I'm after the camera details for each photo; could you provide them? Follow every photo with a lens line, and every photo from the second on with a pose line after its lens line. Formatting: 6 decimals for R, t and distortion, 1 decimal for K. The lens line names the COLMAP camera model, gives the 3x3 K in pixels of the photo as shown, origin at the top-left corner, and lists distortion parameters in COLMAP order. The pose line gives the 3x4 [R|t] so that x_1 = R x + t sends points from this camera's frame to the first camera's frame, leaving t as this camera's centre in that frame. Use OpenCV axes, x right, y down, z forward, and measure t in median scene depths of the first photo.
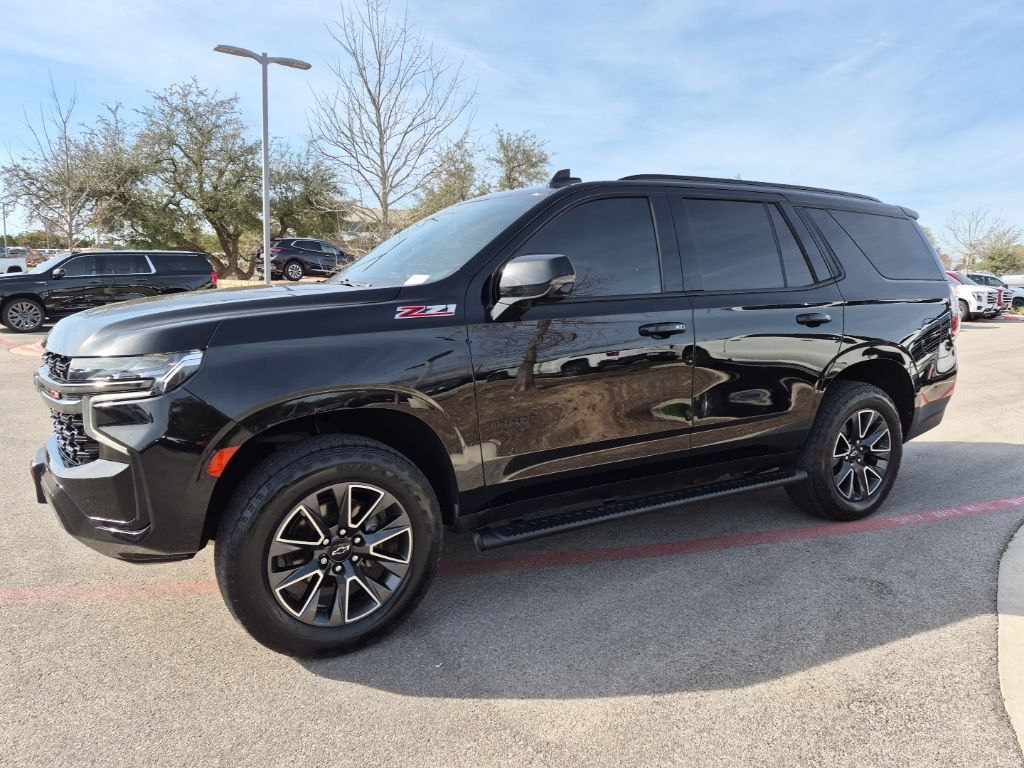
lens RADIAL K [[707.9, 0, 509.4], [0, 707.9, 381.1], [0, 0, 1]] dist [0.067208, -0.066974]
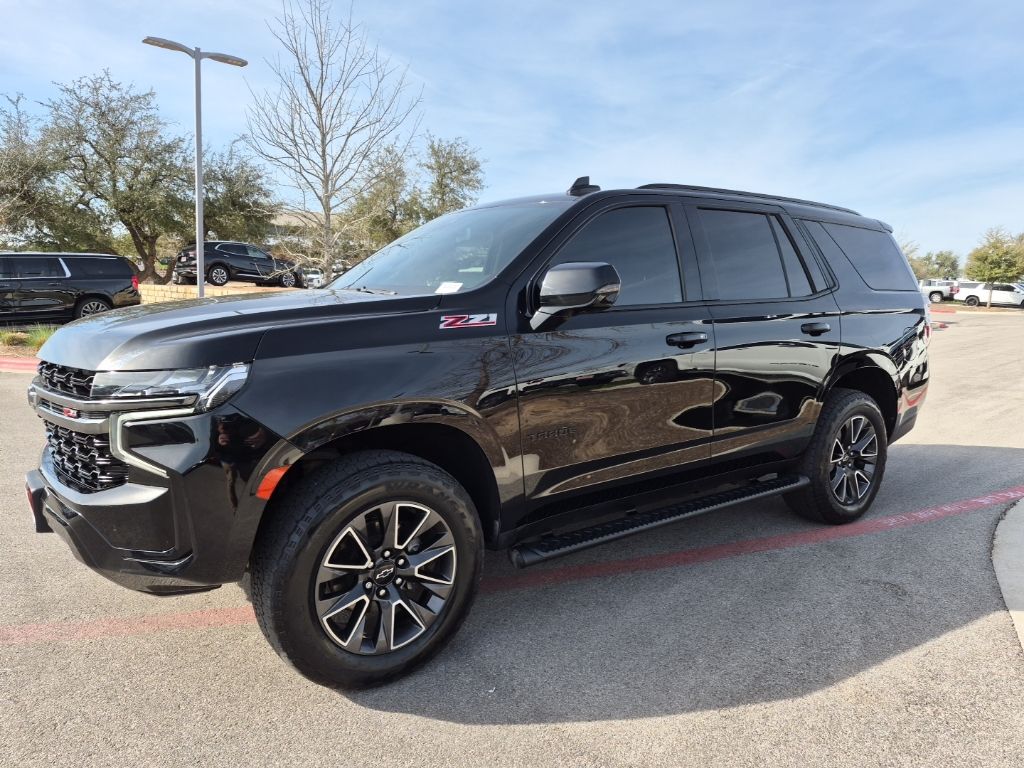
lens RADIAL K [[709.5, 0, 512.0], [0, 709.5, 384.0], [0, 0, 1]] dist [0.061283, -0.058599]
pose [[0.994051, -0.007700, 0.108646, -0.132286], [0.008339, 0.999951, -0.005425, -0.005579], [-0.108599, 0.006298, 0.994066, 0.030005]]
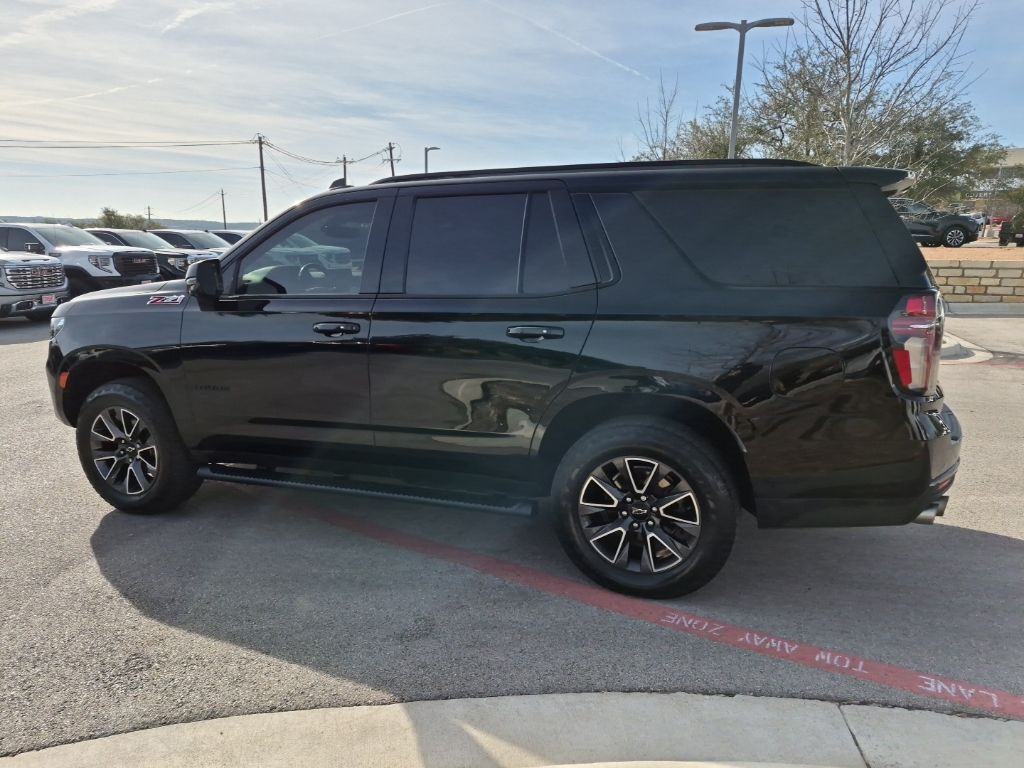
lens RADIAL K [[705.1, 0, 504.3], [0, 705.1, 391.6], [0, 0, 1]] dist [0.074131, -0.078621]
pose [[0.619140, 0.148459, -0.771120, 1.165484], [-0.097283, 0.988903, 0.112279, -0.117654], [0.779232, 0.005500, 0.626712, 0.504085]]
